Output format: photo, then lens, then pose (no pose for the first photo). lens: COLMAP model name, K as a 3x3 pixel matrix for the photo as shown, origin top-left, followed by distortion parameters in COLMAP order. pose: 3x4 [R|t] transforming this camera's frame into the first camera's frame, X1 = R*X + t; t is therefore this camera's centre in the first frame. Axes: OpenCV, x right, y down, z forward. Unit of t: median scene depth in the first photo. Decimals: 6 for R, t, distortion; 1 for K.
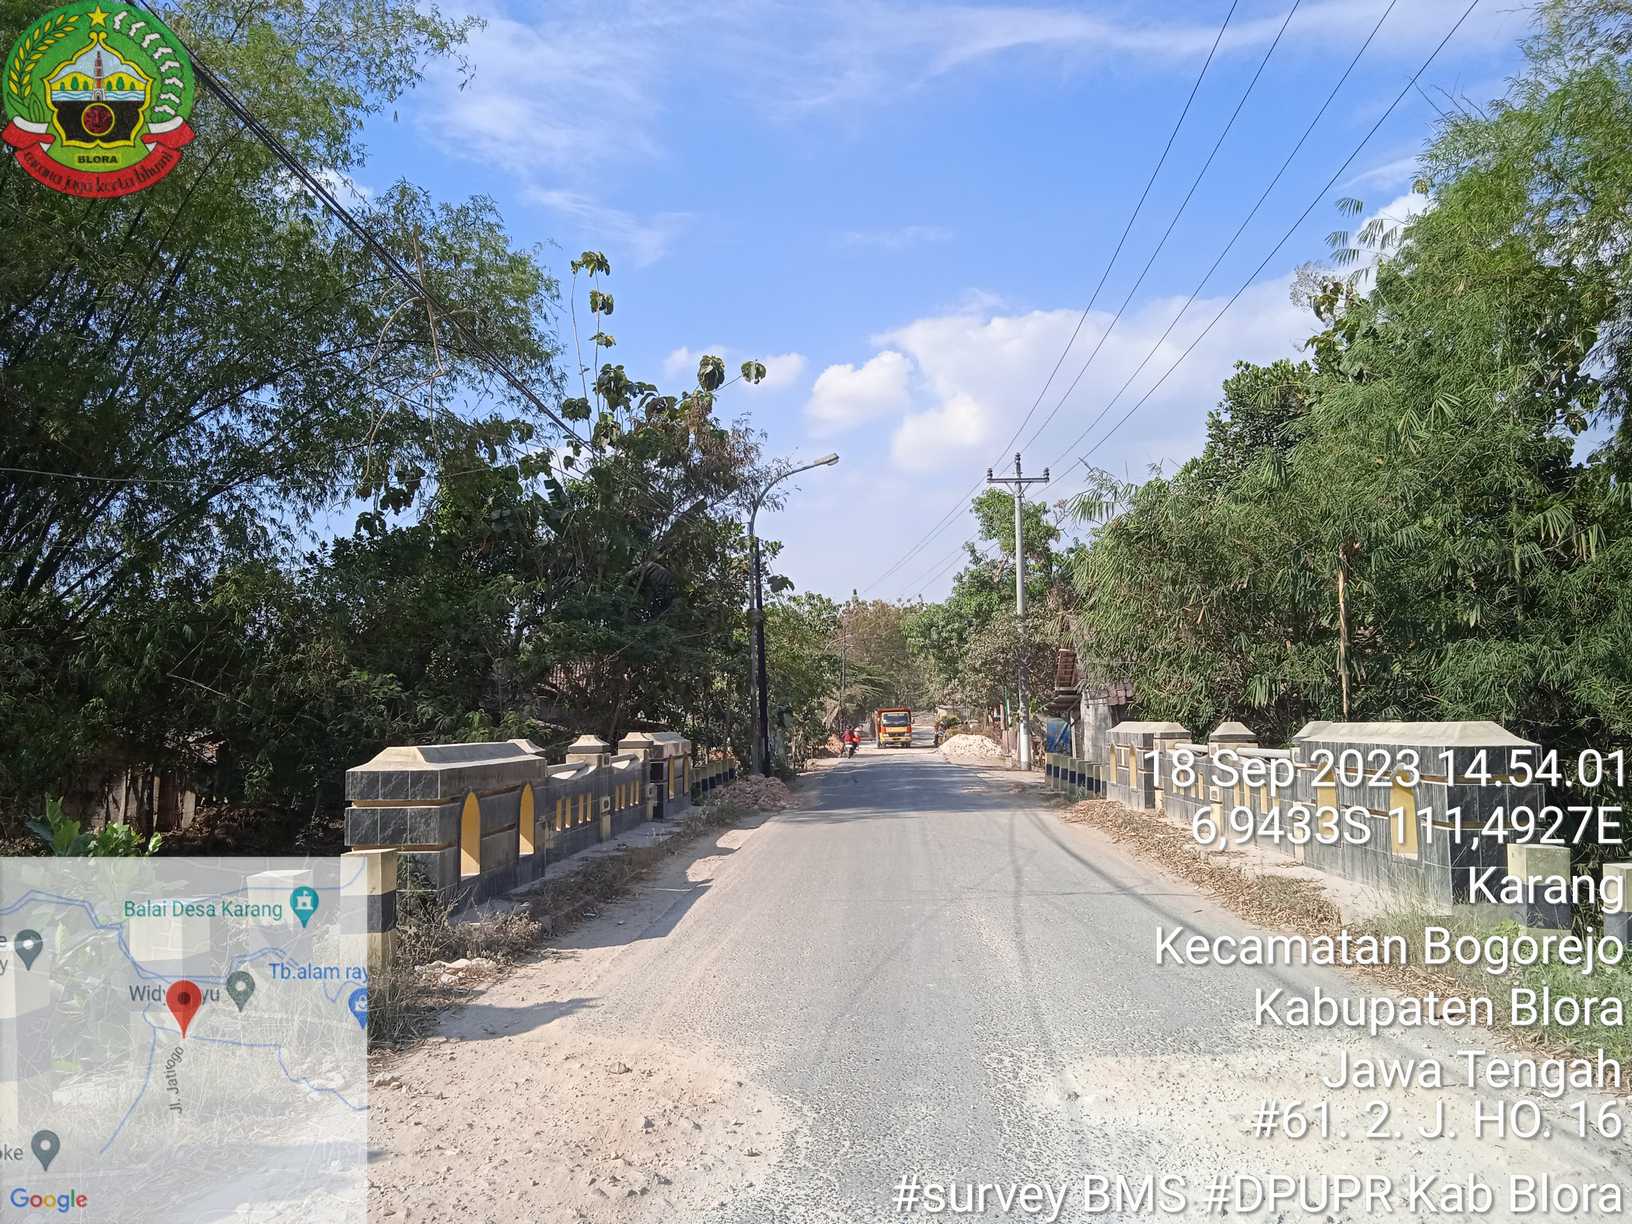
lens RADIAL K [[1331.0, 0, 825.7], [0, 1331.0, 615.1], [0, 0, 1]] dist [0.013072, -0.004576]
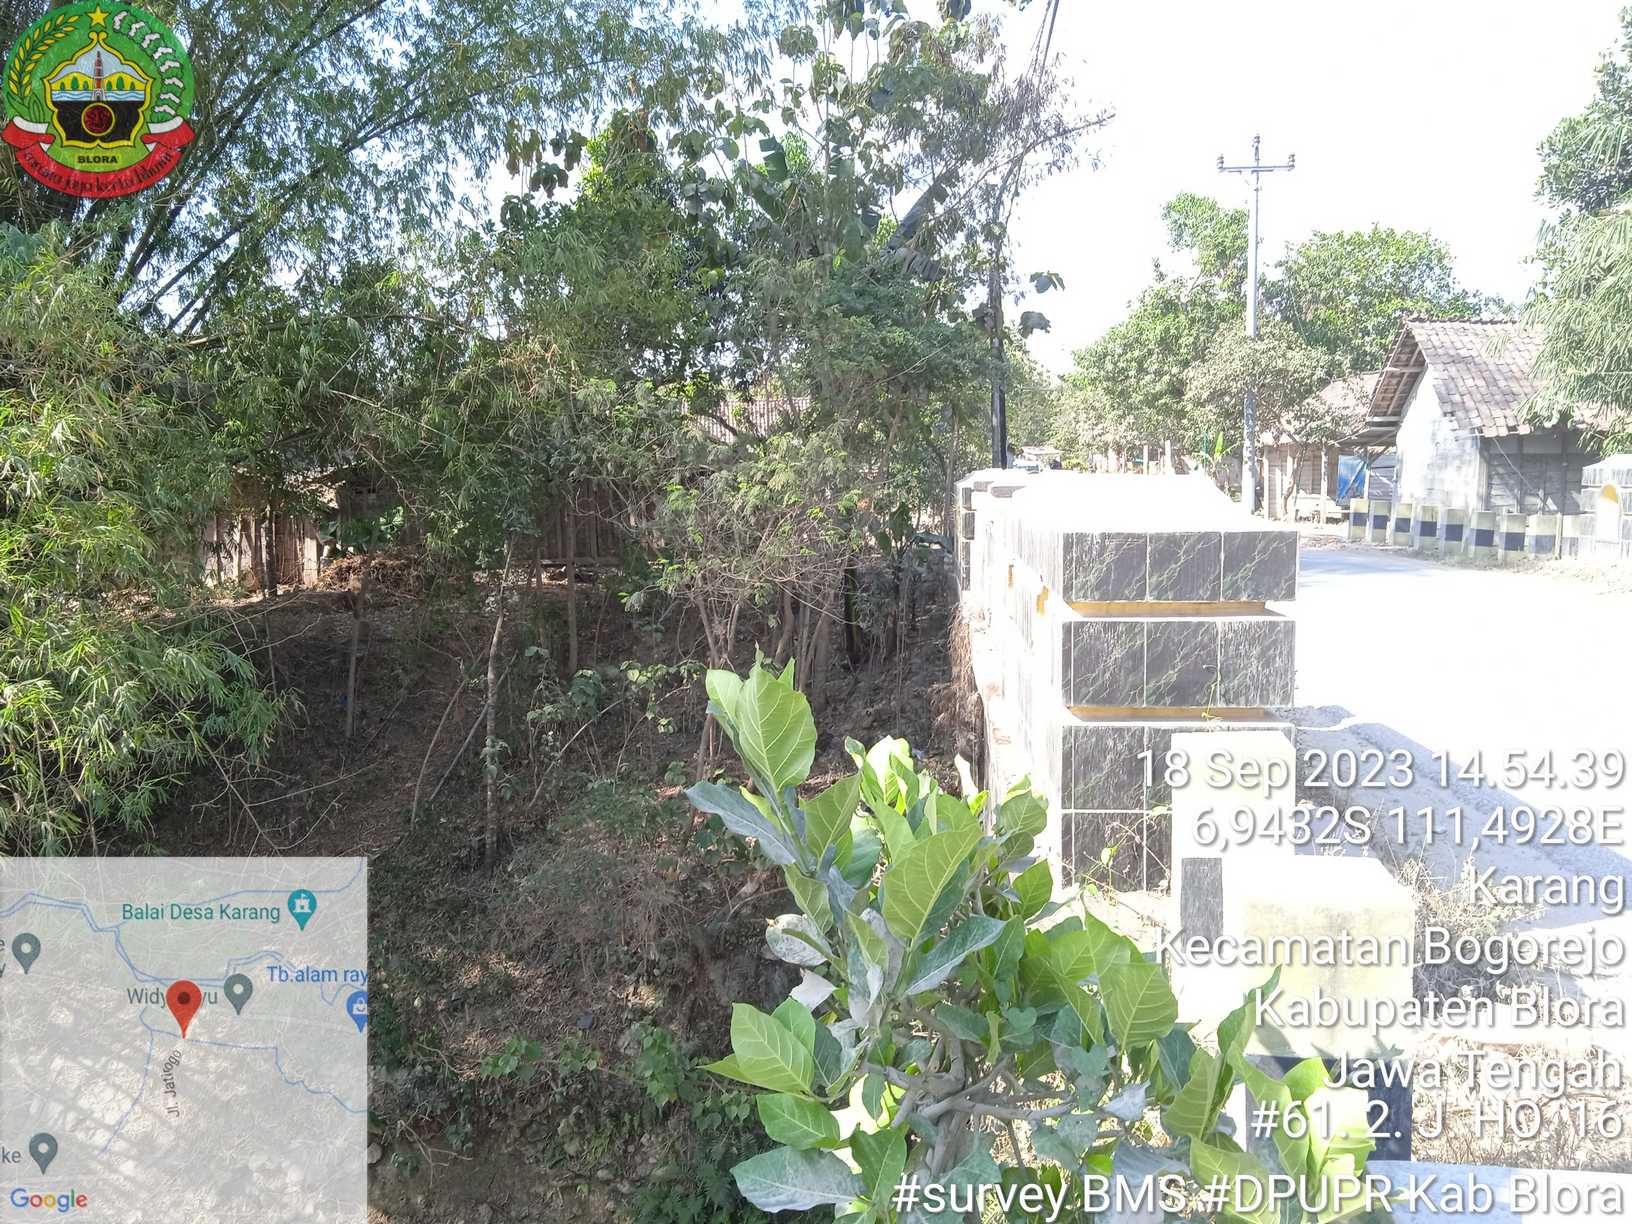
lens RADIAL K [[1331.0, 0, 804.7], [0, 1331.0, 619.3], [0, 0, 1]] dist [0.013072, -0.004576]
pose [[0.998649, 0.009312, -0.051123, -0.137937], [0.000656, 0.981474, 0.191594, 0.021149], [0.051960, -0.191369, 0.980142, 0.192405]]
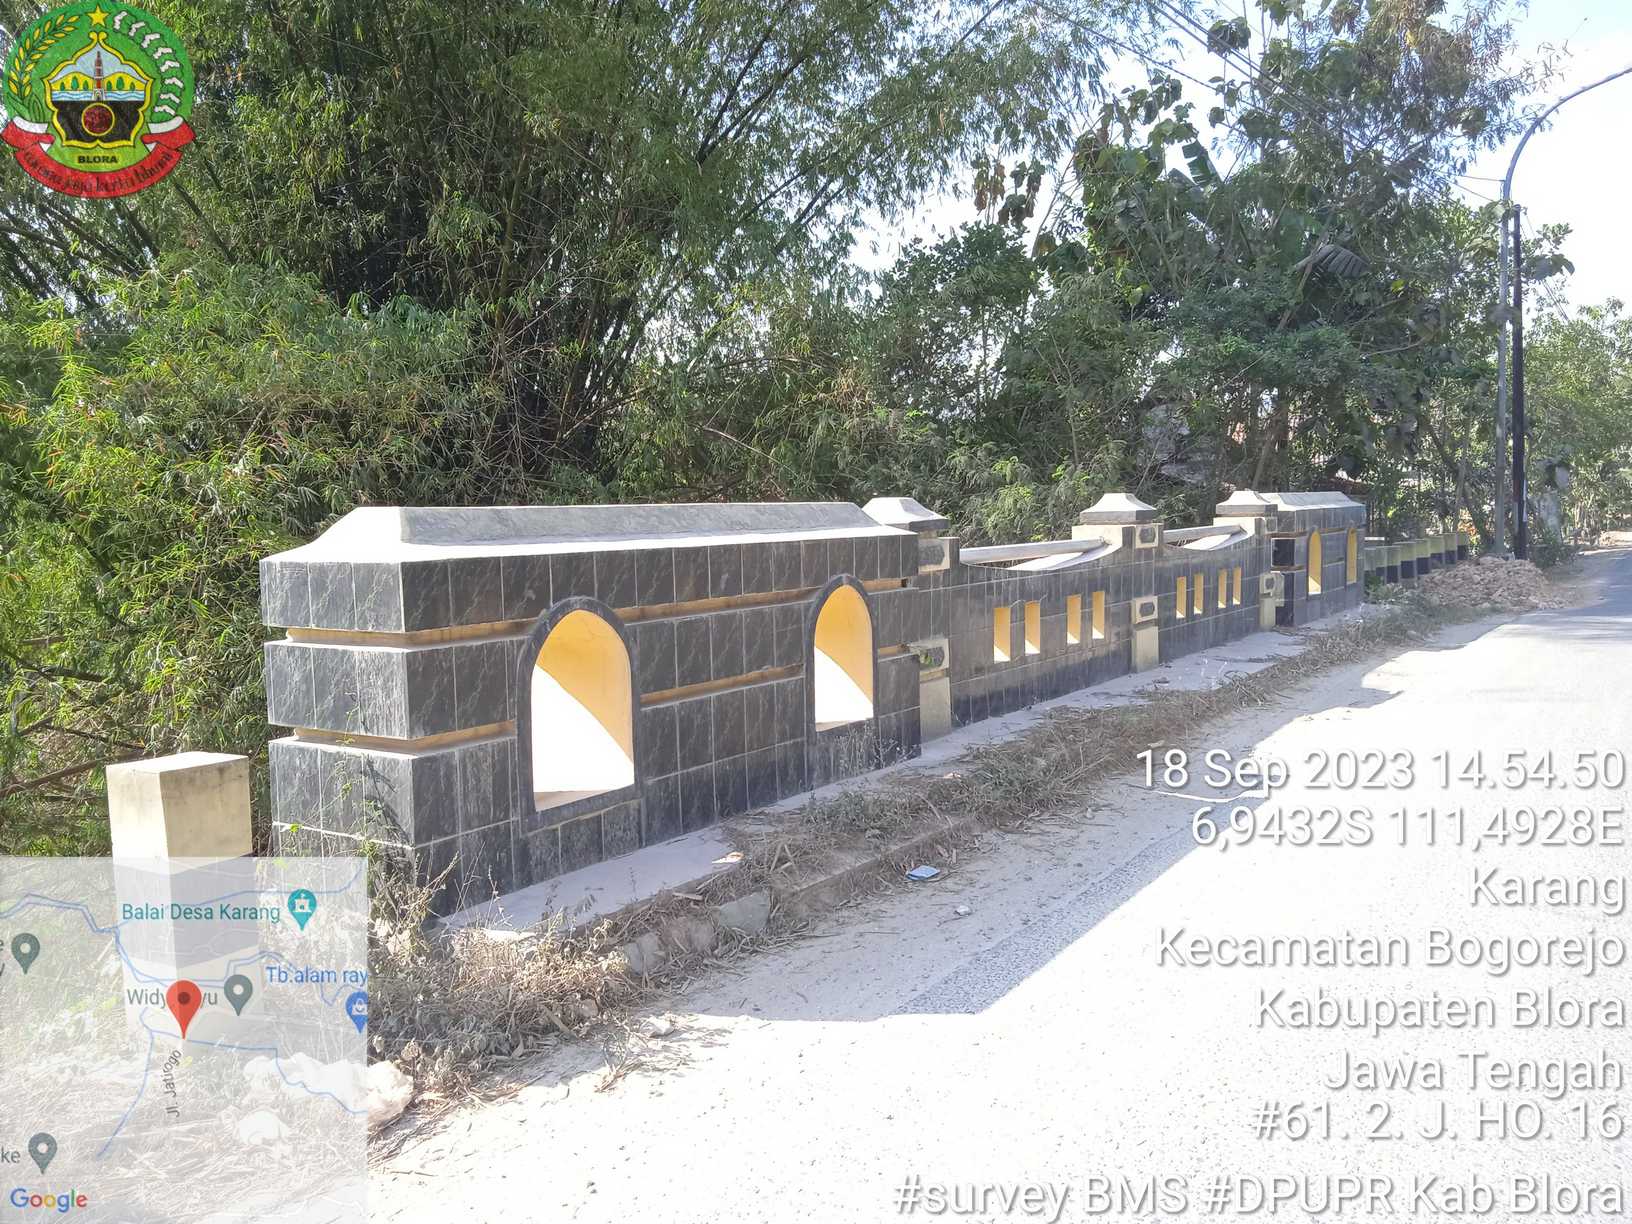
lens RADIAL K [[1331.0, 0, 819.8], [0, 1331.0, 623.9], [0, 0, 1]] dist [0.013072, -0.004576]
pose [[0.851607, 0.045652, -0.522188, 0.011443], [0.048605, 0.985031, 0.165383, 0.023969], [0.521922, -0.166222, 0.836641, 0.236776]]
